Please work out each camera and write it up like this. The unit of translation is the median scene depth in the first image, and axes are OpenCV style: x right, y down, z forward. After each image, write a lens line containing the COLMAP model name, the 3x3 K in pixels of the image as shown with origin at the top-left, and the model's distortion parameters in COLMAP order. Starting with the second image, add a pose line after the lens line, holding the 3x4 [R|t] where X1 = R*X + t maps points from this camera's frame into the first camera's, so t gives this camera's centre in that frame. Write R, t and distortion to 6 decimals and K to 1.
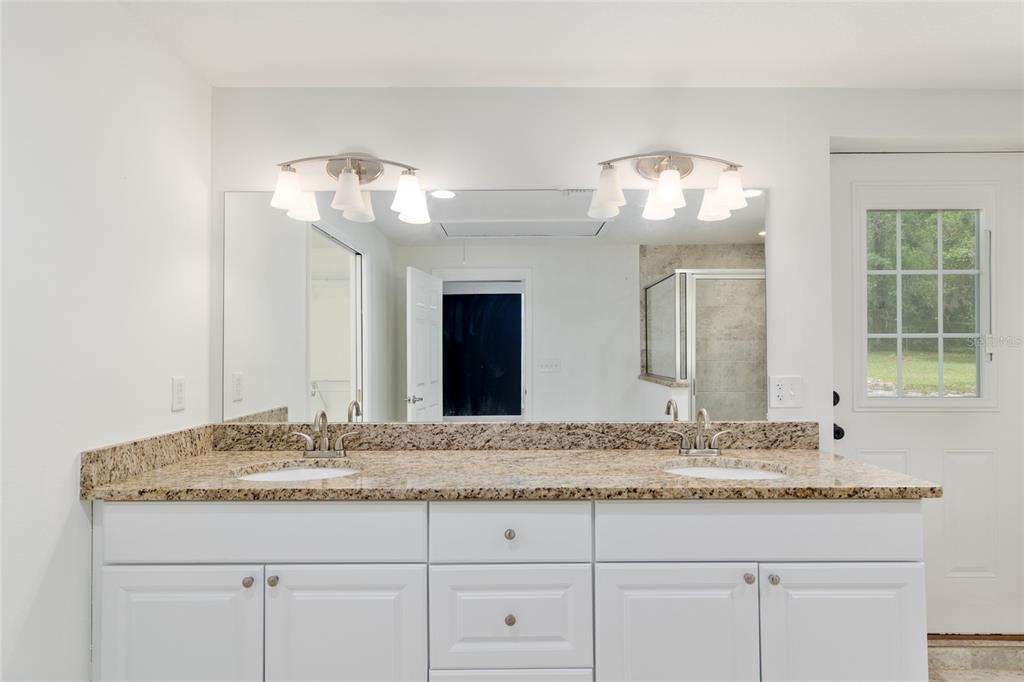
lens RADIAL K [[560.9, 0, 509.8], [0, 560.9, 344.4], [0, 0, 1]] dist [0.004023, -0.001523]
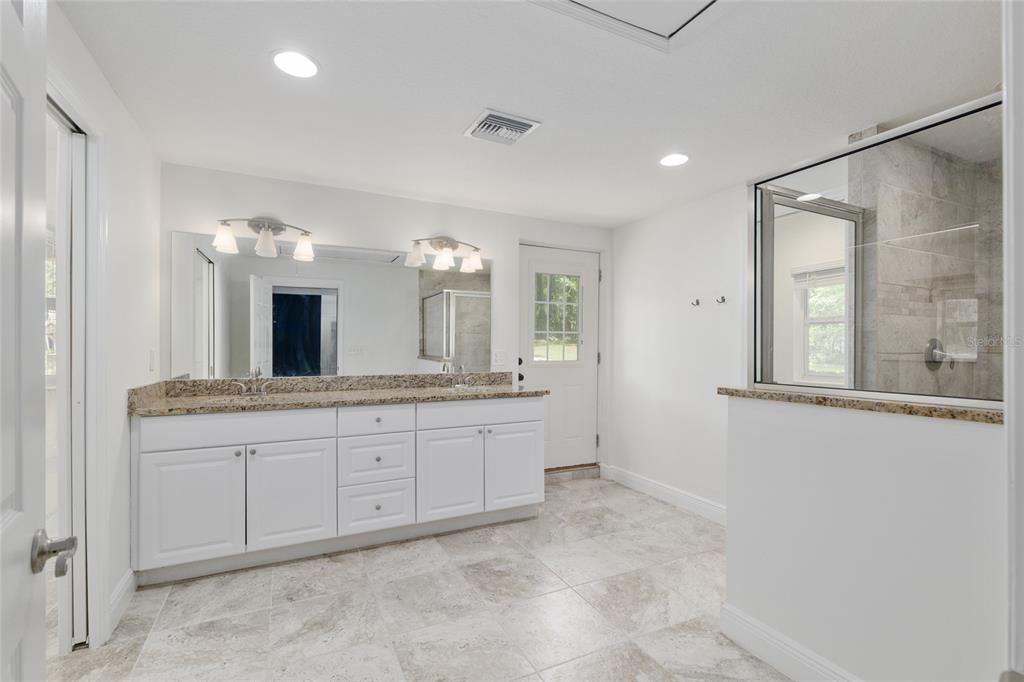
lens RADIAL K [[469.4, 0, 512.9], [0, 469.4, 344.3], [0, 0, 1]] dist [-0.002914, -0.000852]
pose [[0.897681, 0.007745, 0.440577, -0.238402], [-0.014168, 0.999836, 0.011290, 0.012855], [-0.440417, -0.016377, 0.897644, -0.607612]]
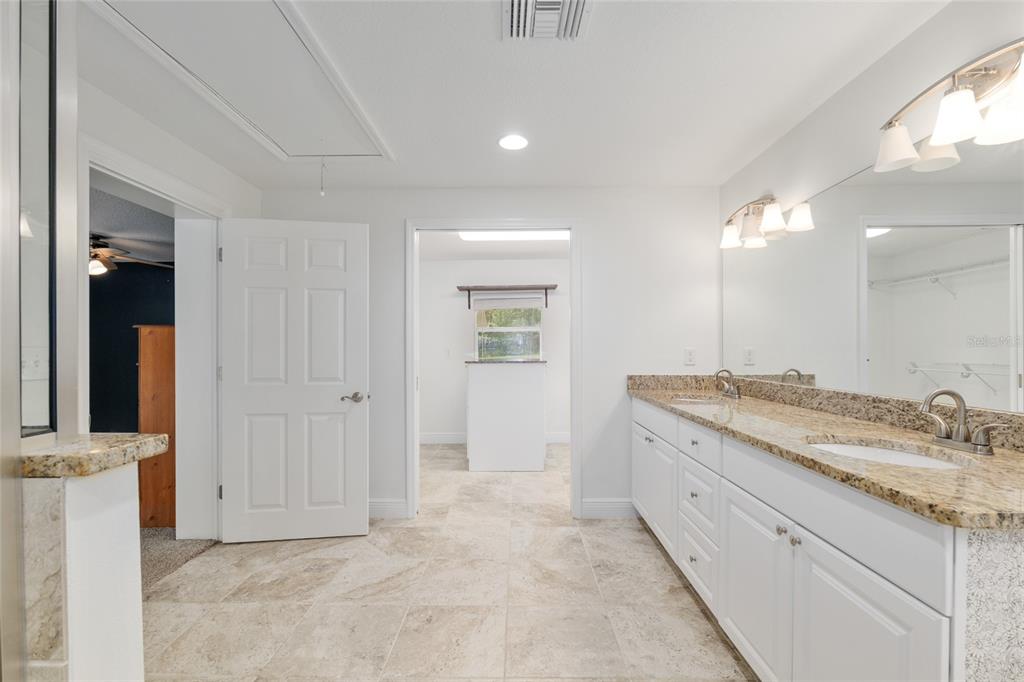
lens RADIAL K [[435.6, 0, 504.2], [0, 435.6, 348.2], [0, 0, 1]] dist [-0.011335, 0.000278]
pose [[-0.029422, 0.001879, -0.999565, 0.905160], [0.017109, 0.999853, 0.001376, 0.041262], [0.999421, -0.017061, -0.029450, 0.357143]]
